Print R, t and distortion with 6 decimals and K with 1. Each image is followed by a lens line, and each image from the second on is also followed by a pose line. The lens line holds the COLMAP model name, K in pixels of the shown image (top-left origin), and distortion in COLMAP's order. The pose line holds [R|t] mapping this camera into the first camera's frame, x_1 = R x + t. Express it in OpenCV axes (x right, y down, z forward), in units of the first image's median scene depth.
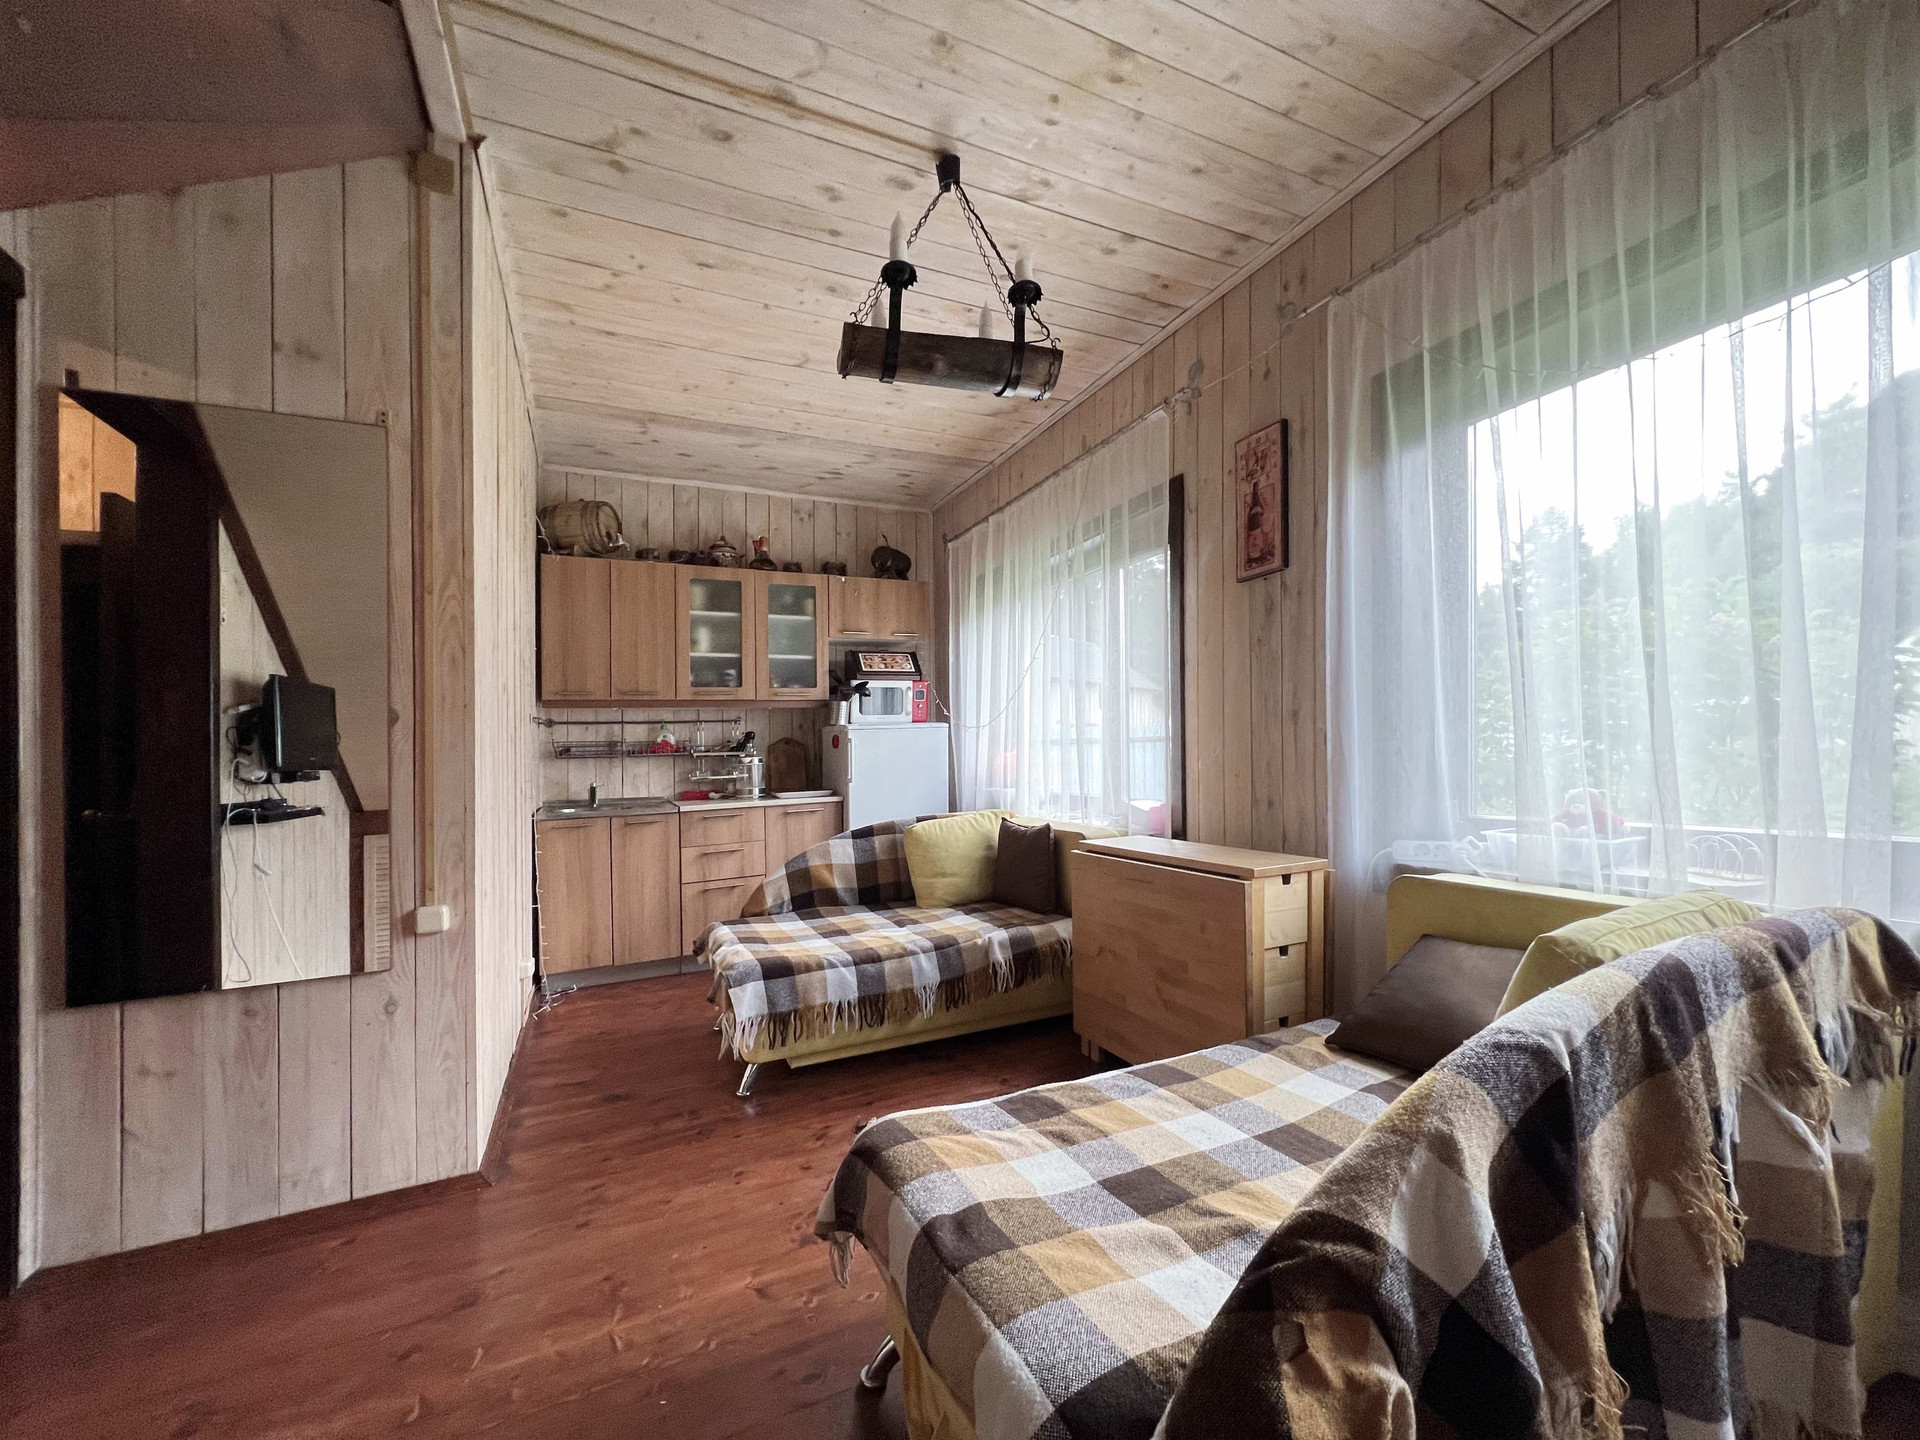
lens RADIAL K [[775.0, 0, 1042.7], [0, 775.0, 713.2], [0, 0, 1]] dist [-0.001051, -0.000176]
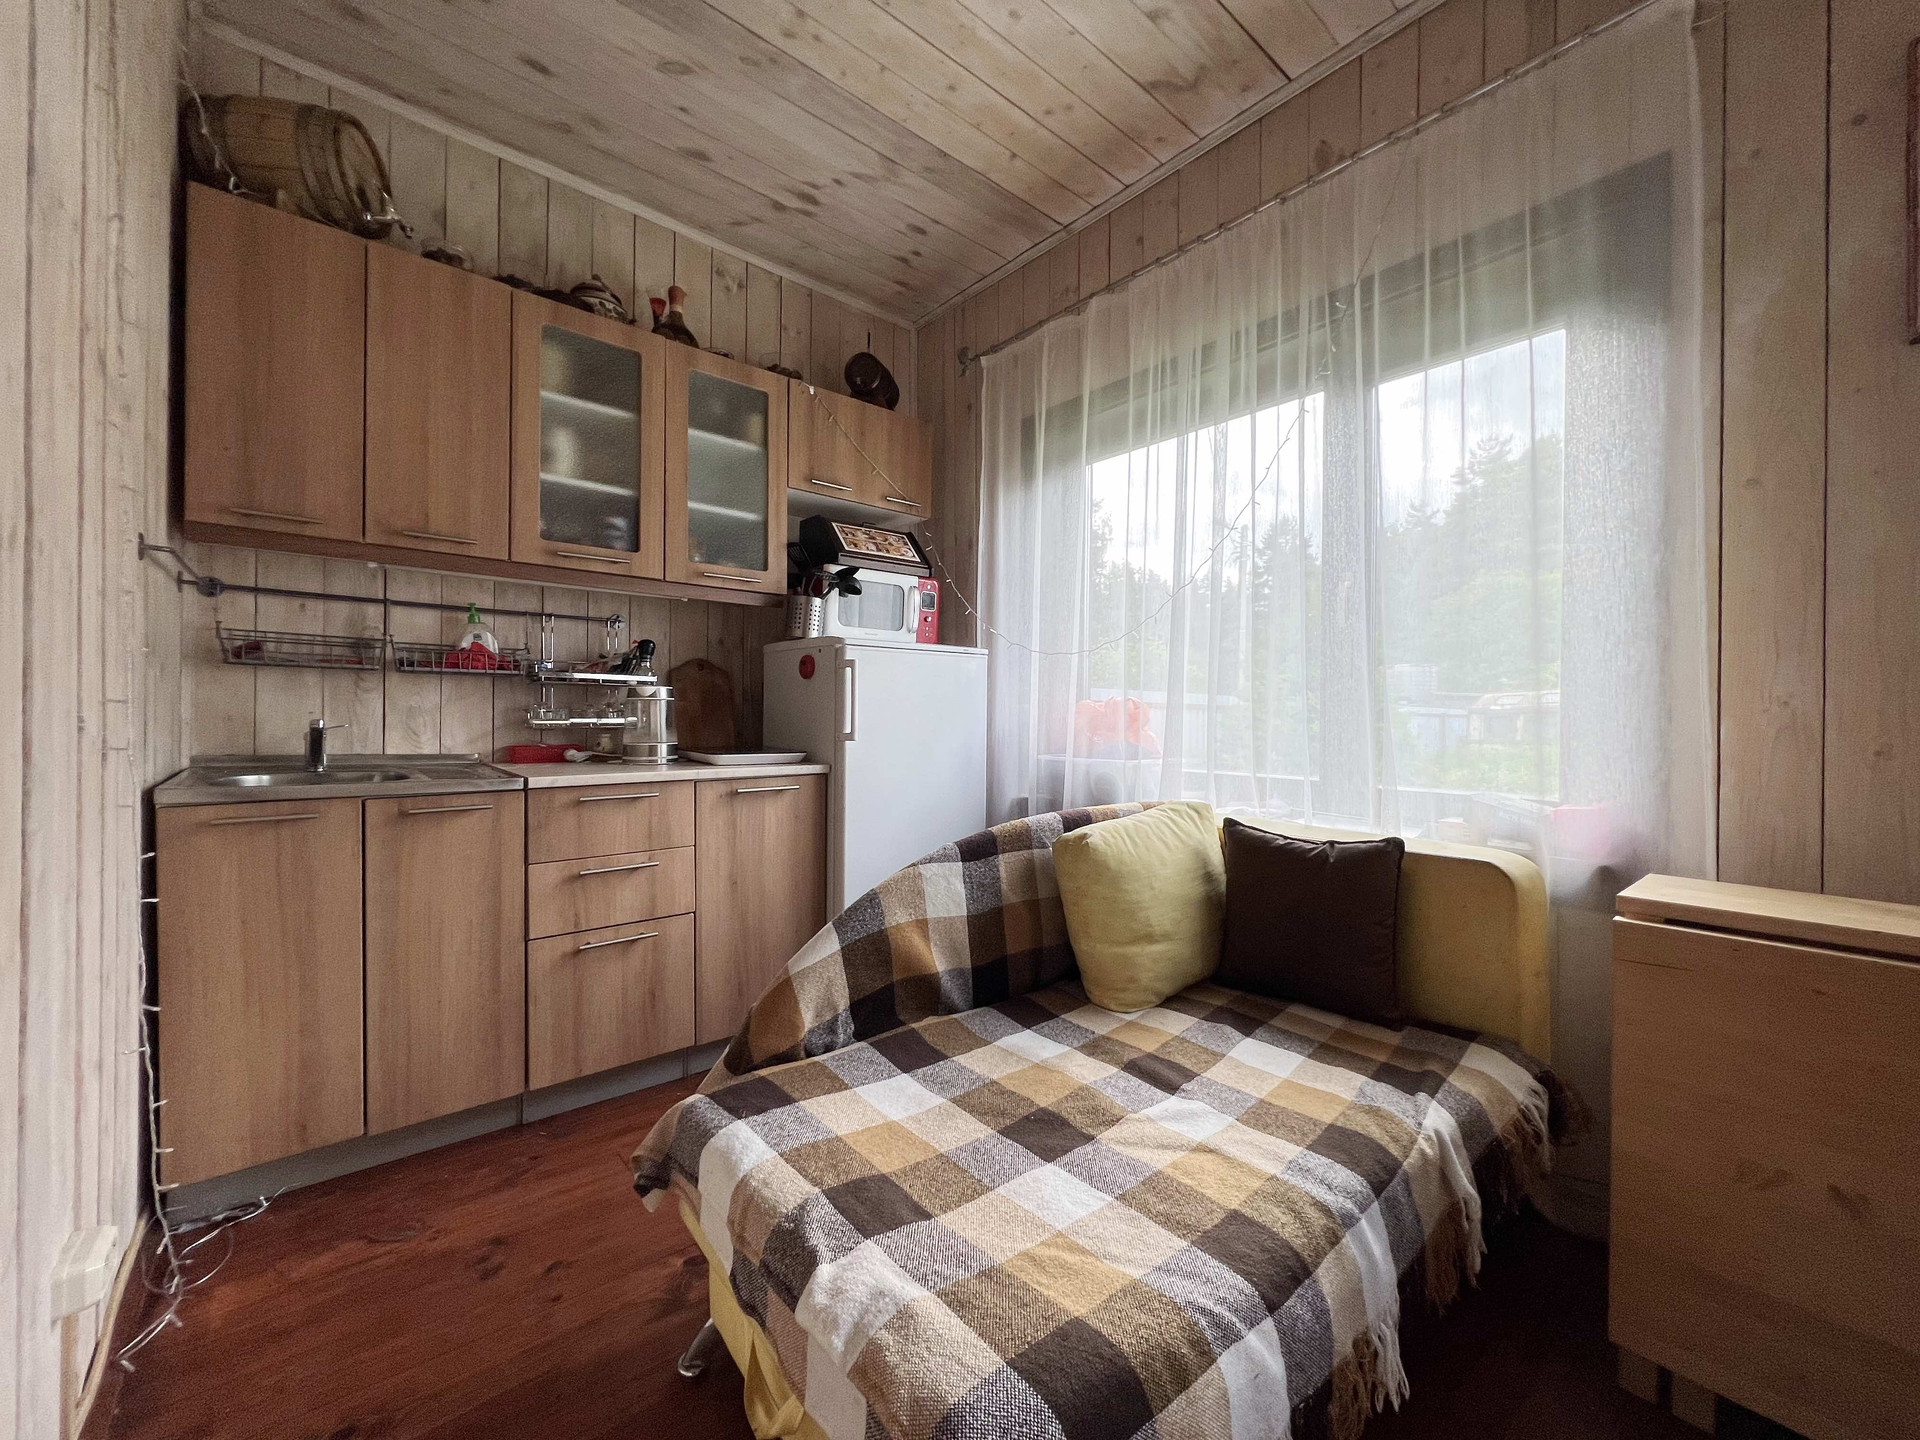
lens RADIAL K [[769.0, 0, 969.7], [0, 769.0, 719.3], [0, 0, 1]] dist [-0.000928, -0.000107]
pose [[0.981543, 0.042121, 0.186545, -0.330652], [-0.050477, 0.997913, 0.040270, 0.059972], [-0.184459, -0.048943, 0.981621, 0.557600]]
